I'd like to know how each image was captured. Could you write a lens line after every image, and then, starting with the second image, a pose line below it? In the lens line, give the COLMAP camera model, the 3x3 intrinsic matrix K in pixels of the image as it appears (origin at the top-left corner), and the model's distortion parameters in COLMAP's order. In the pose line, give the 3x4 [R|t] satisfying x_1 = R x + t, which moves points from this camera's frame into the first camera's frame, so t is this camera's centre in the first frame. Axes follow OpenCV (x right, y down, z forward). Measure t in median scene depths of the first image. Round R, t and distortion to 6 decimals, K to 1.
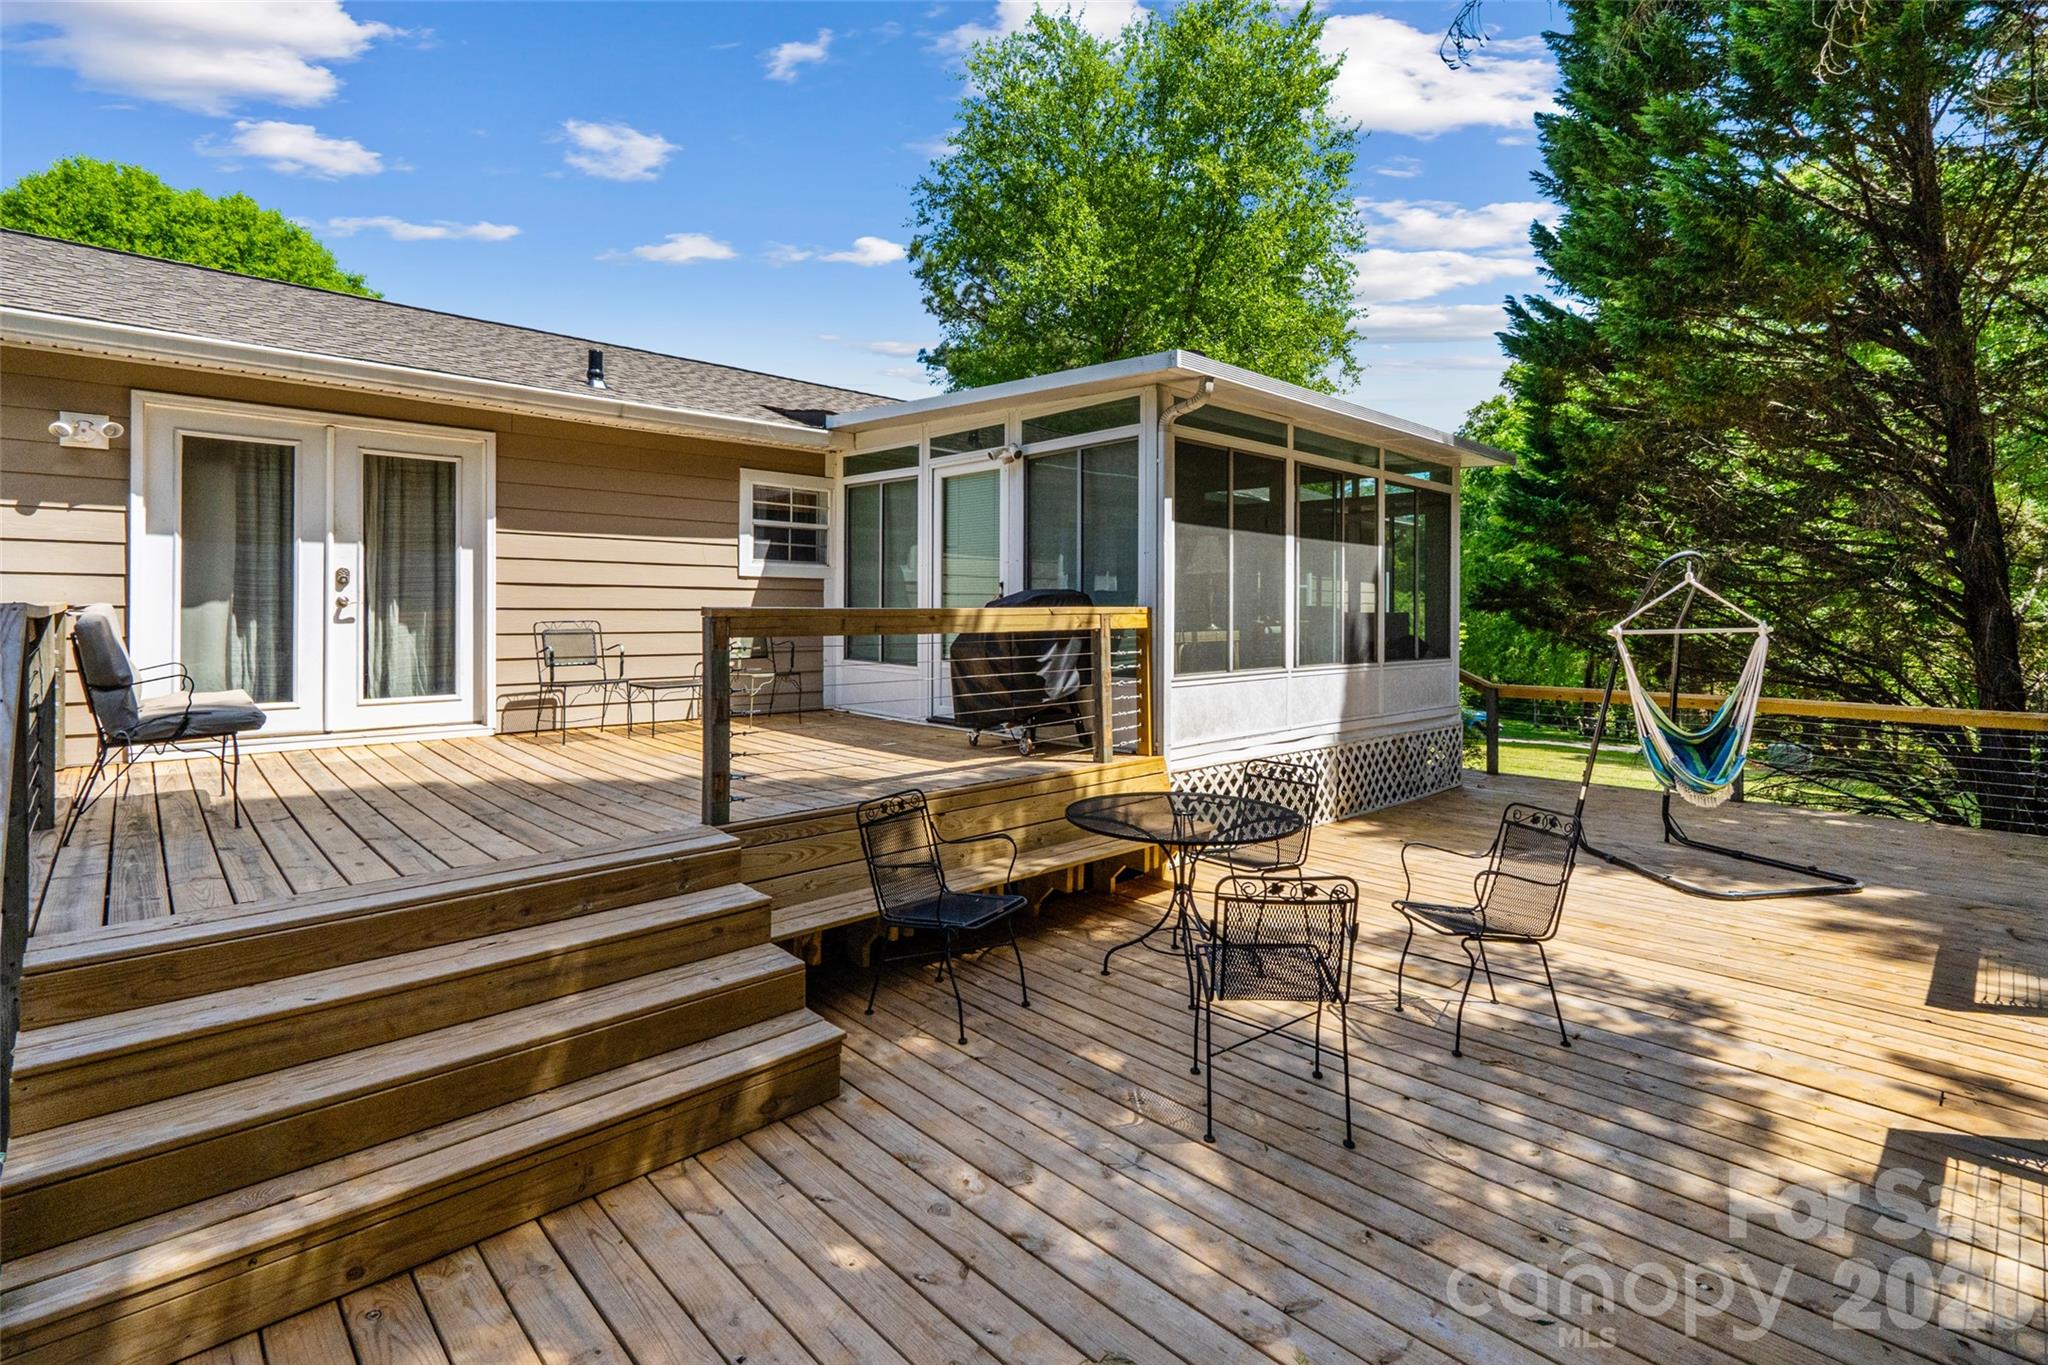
lens RADIAL K [[957.9, 0, 1023.1], [0, 957.9, 615.8], [0, 0, 1]] dist [0.001495, 0.000294]
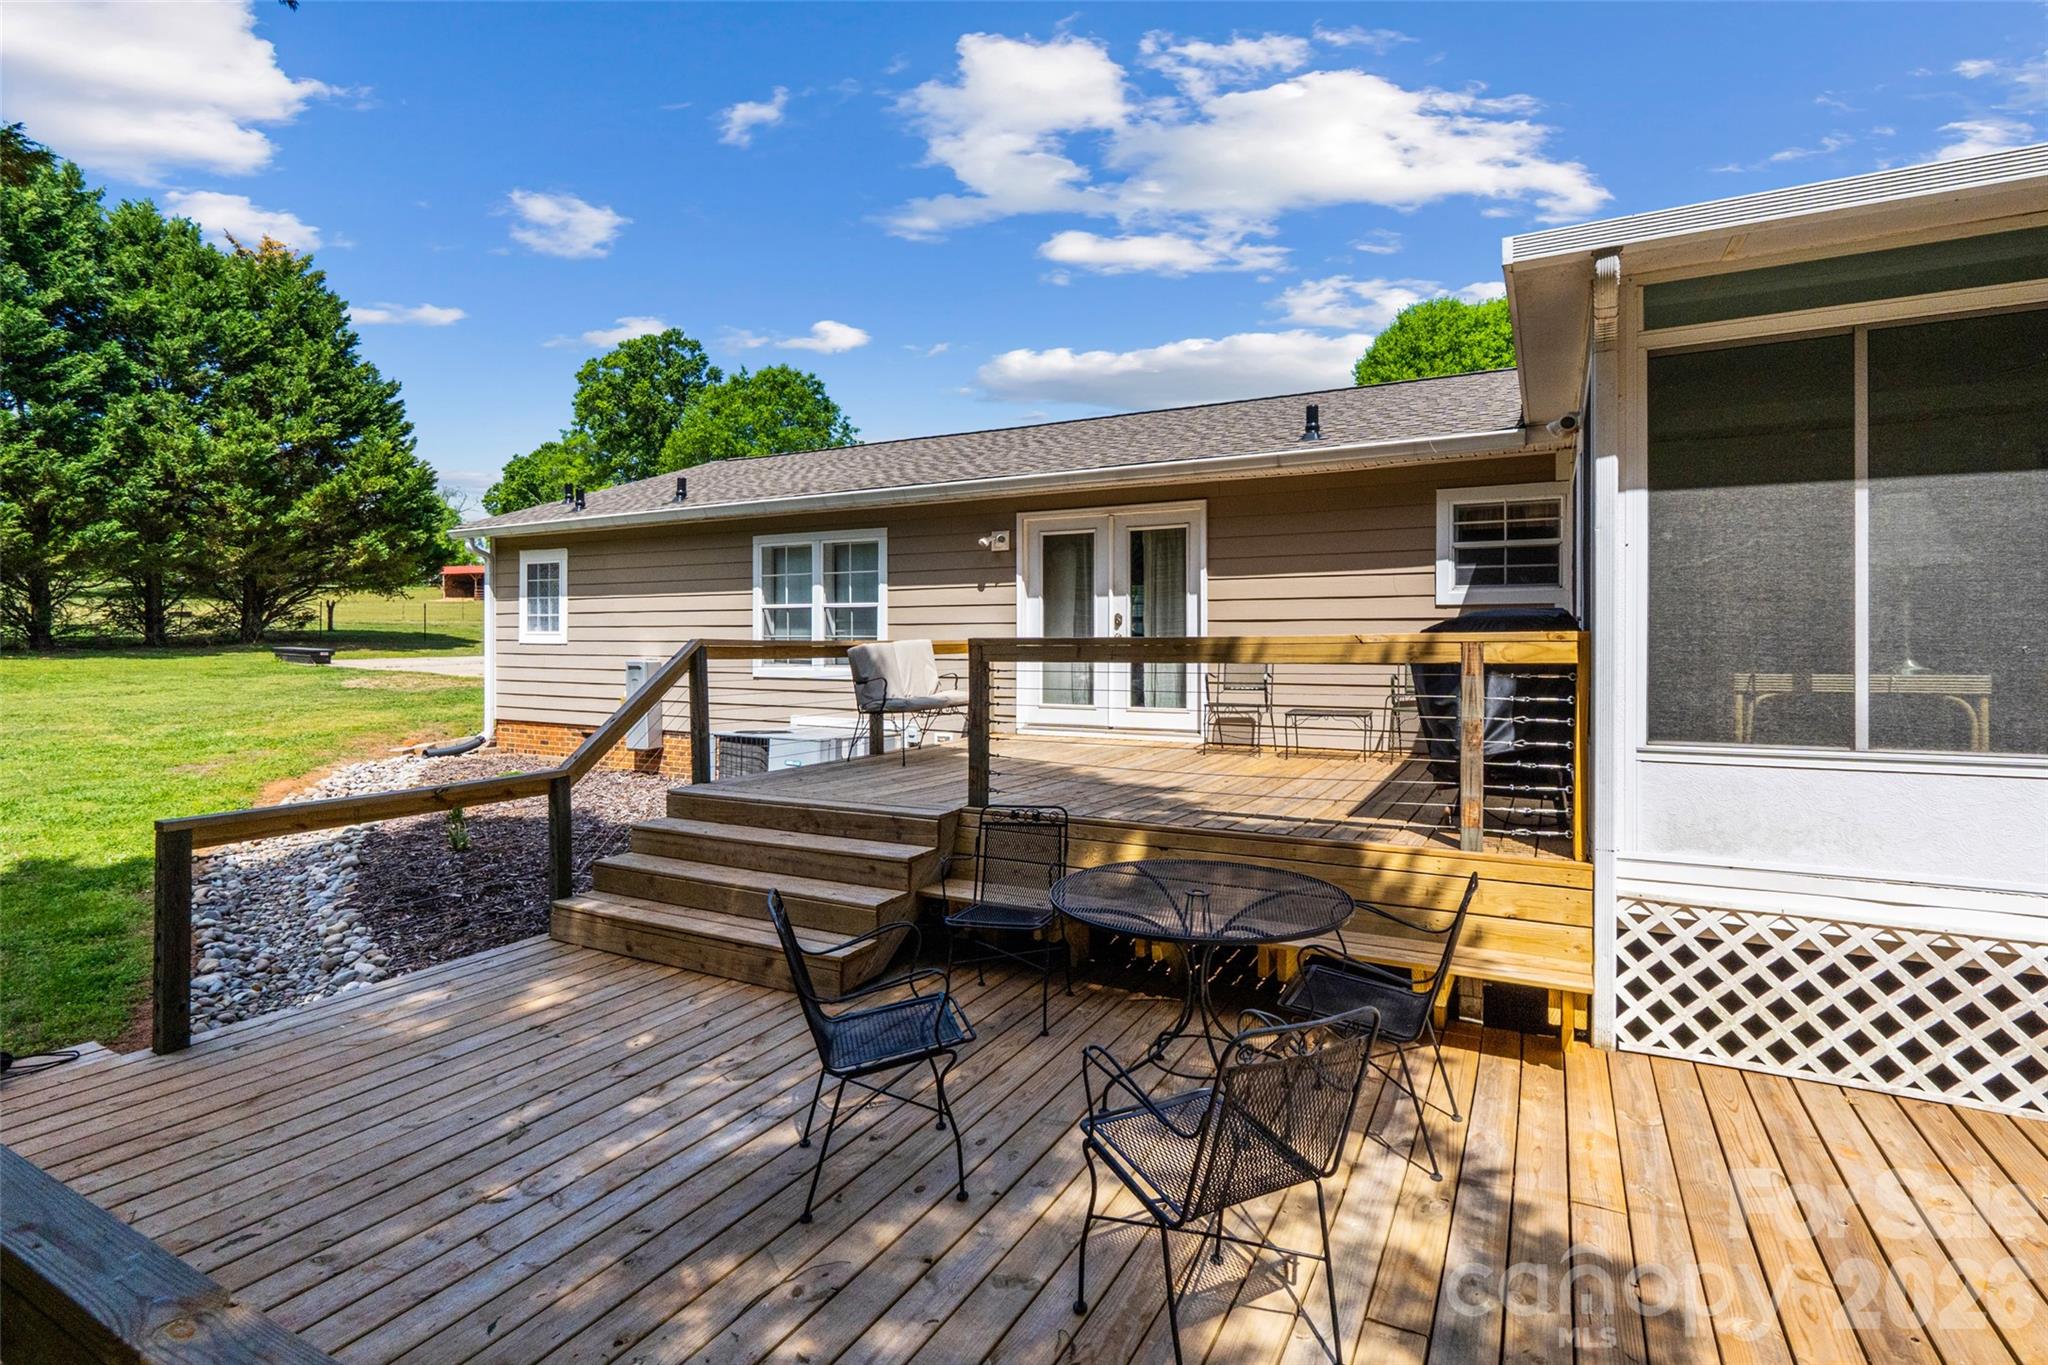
lens RADIAL K [[964.7, 0, 1034.5], [0, 964.7, 638.8], [0, 0, 1]] dist [0.000752, 0.000092]
pose [[0.317566, -0.009925, -0.948184, 0.567229], [-0.004831, 0.999915, -0.012084, 0.004882], [0.948224, 0.008418, 0.317491, 0.402303]]
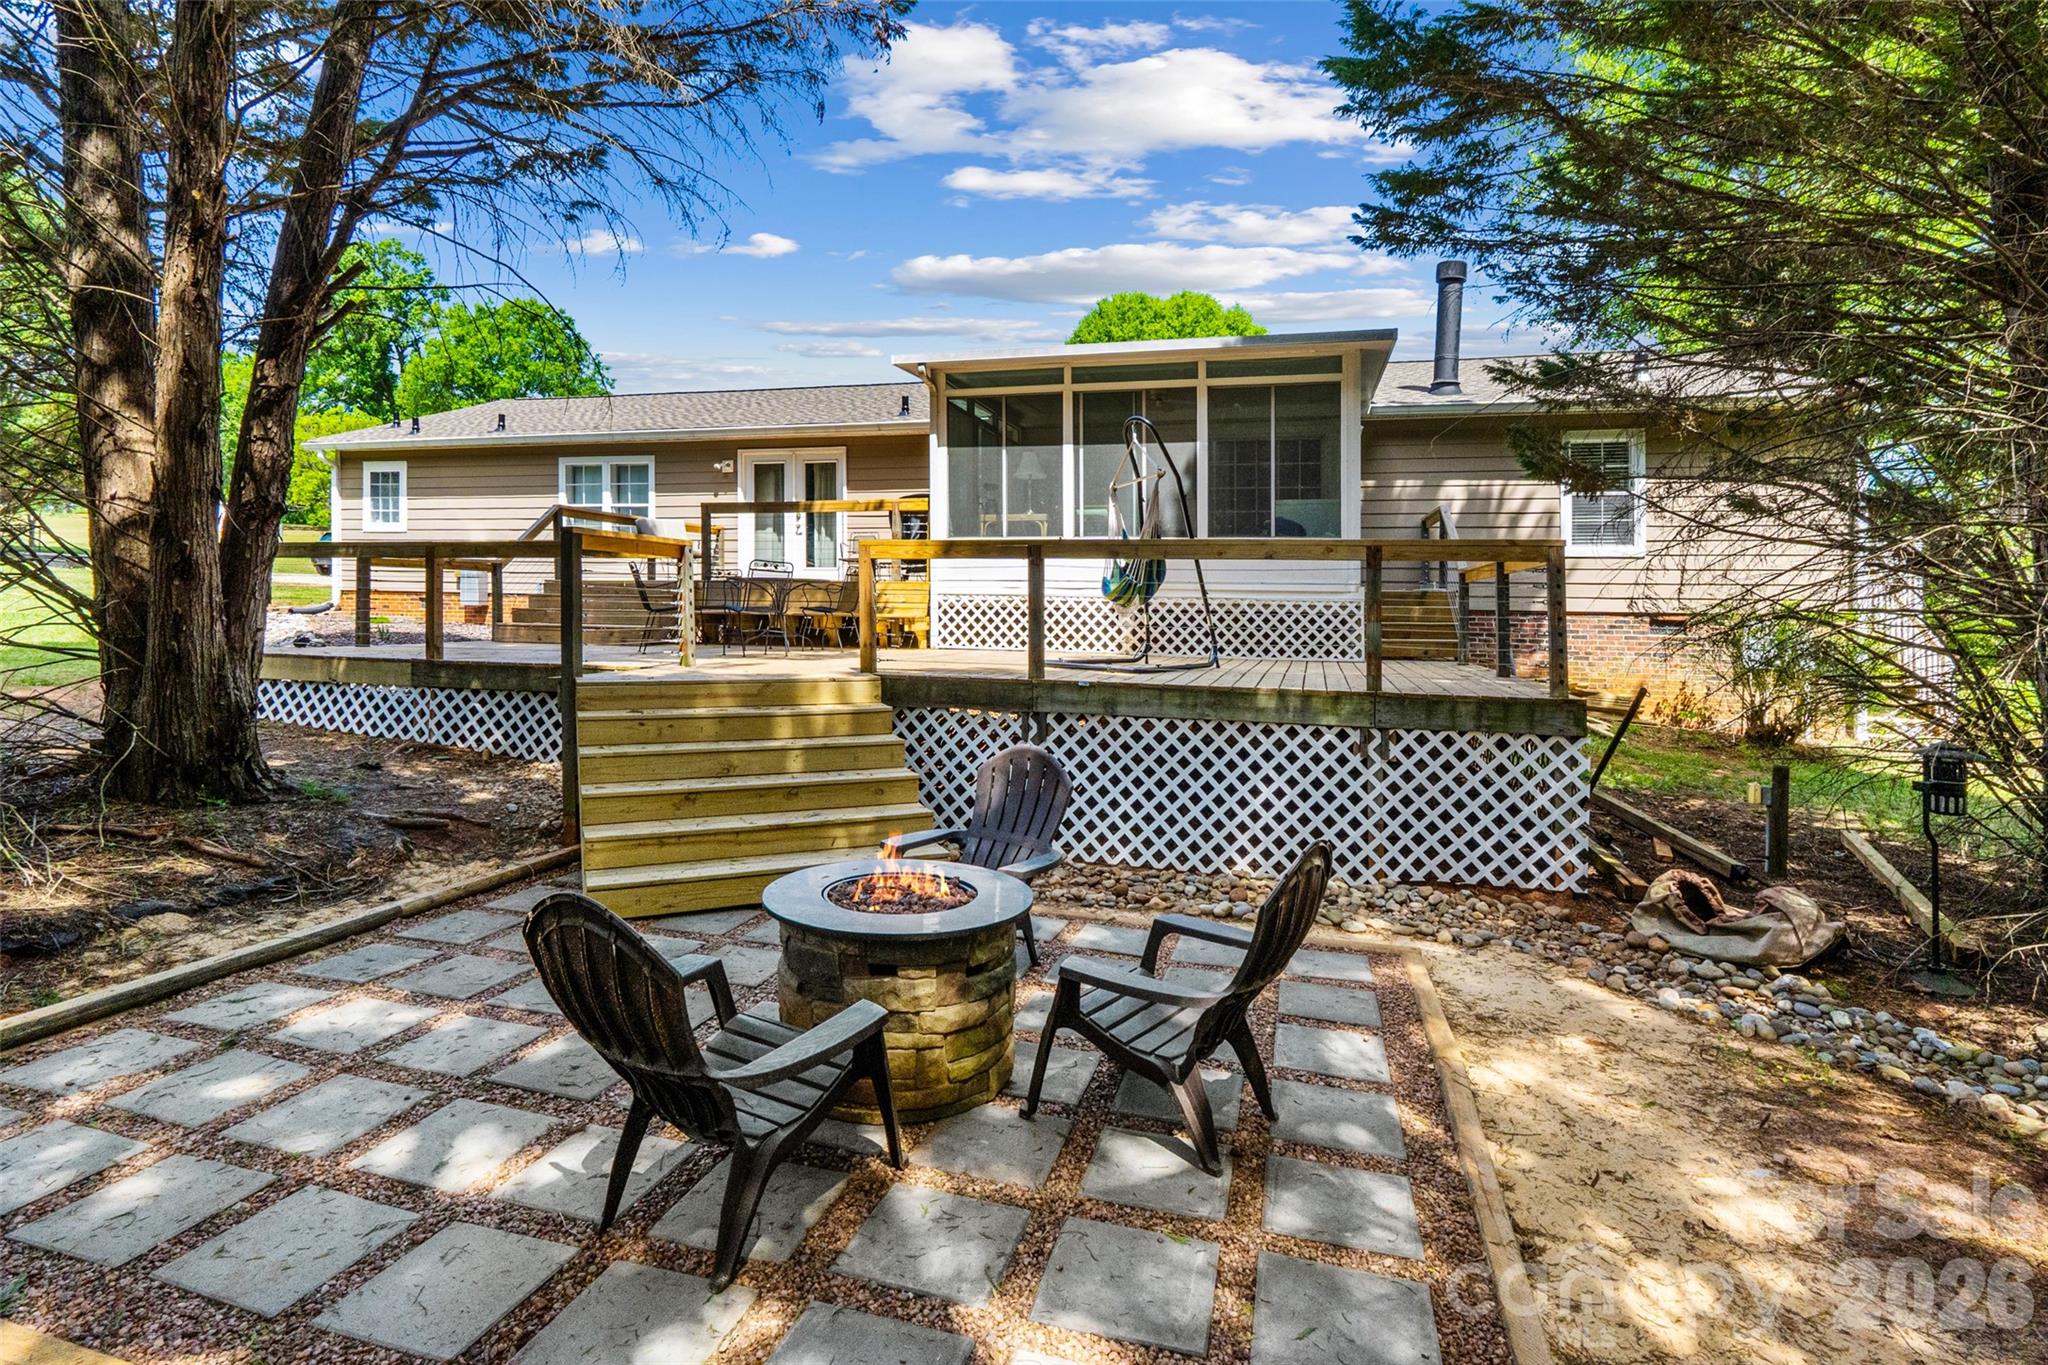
lens RADIAL K [[1041.4, 0, 1024.0], [0, 1041.4, 682.5], [0, 0, 1]] dist [0.000816, 0.000372]
pose [[0.504693, 0.062027, -0.861068, 1.760522], [-0.021747, 0.998012, 0.059145, 0.199577], [0.863025, -0.011125, 0.505038, 0.146346]]
